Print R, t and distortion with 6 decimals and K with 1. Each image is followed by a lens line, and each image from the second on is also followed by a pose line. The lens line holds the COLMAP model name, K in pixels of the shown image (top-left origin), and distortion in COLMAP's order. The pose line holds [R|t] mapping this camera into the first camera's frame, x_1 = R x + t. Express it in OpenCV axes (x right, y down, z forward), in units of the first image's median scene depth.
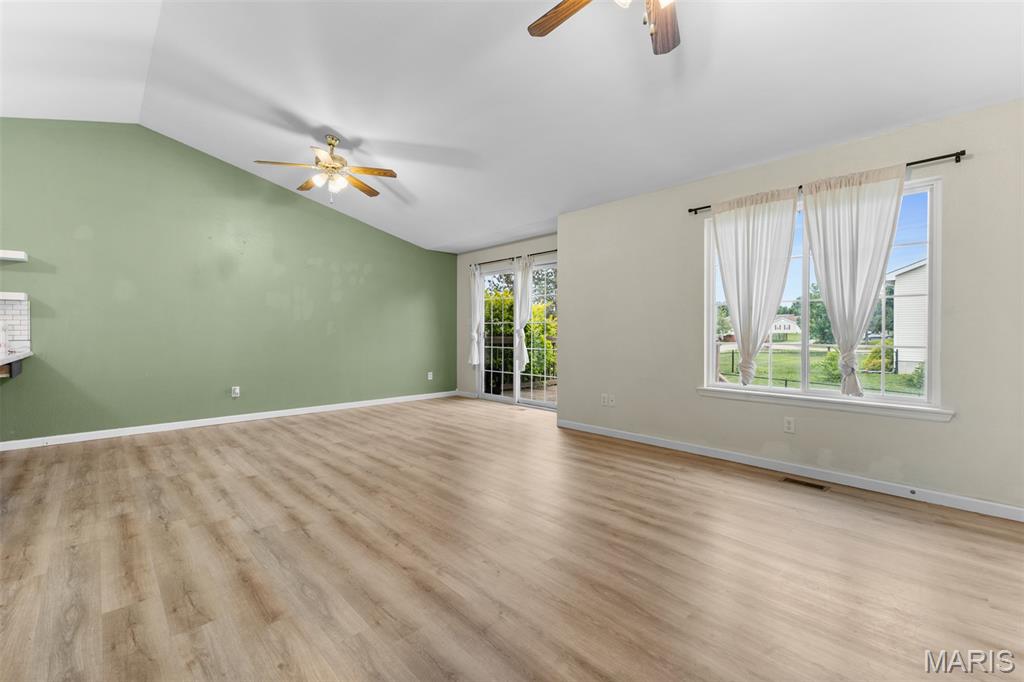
lens RADIAL K [[447.1, 0, 507.4], [0, 447.1, 333.3], [0, 0, 1]] dist [0.006797, -0.001327]
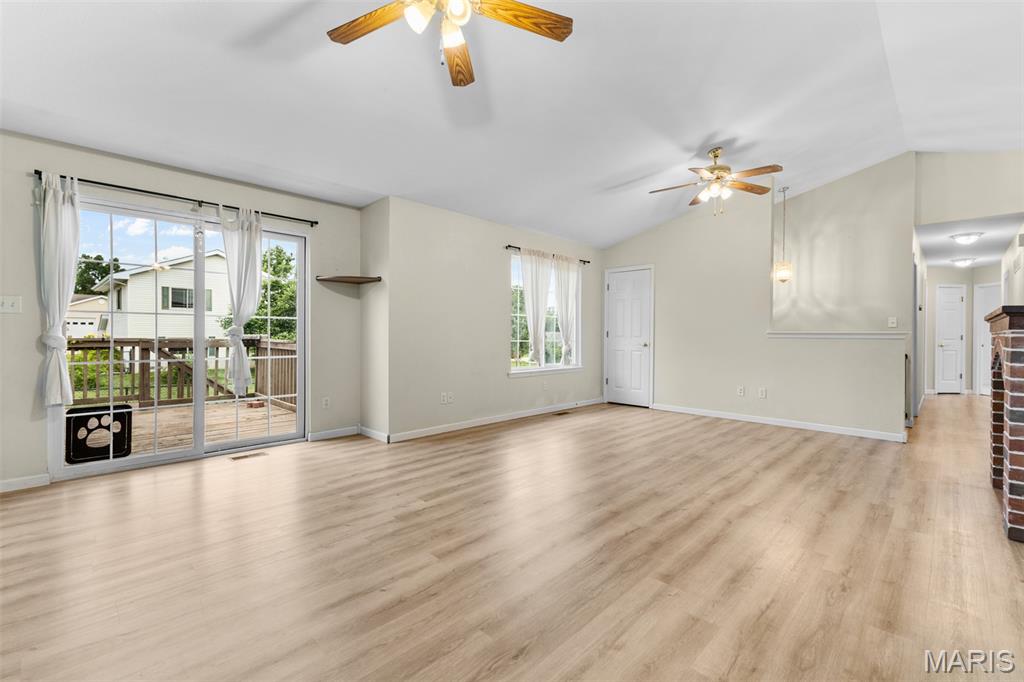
lens RADIAL K [[447.1, 0, 519.5], [0, 447.1, 334.8], [0, 0, 1]] dist [0.006797, -0.001327]
pose [[-0.060117, -0.003375, 0.998186, -1.258948], [-0.002276, 0.999992, 0.003244, -0.003618], [-0.998189, -0.002077, -0.060124, 1.346533]]
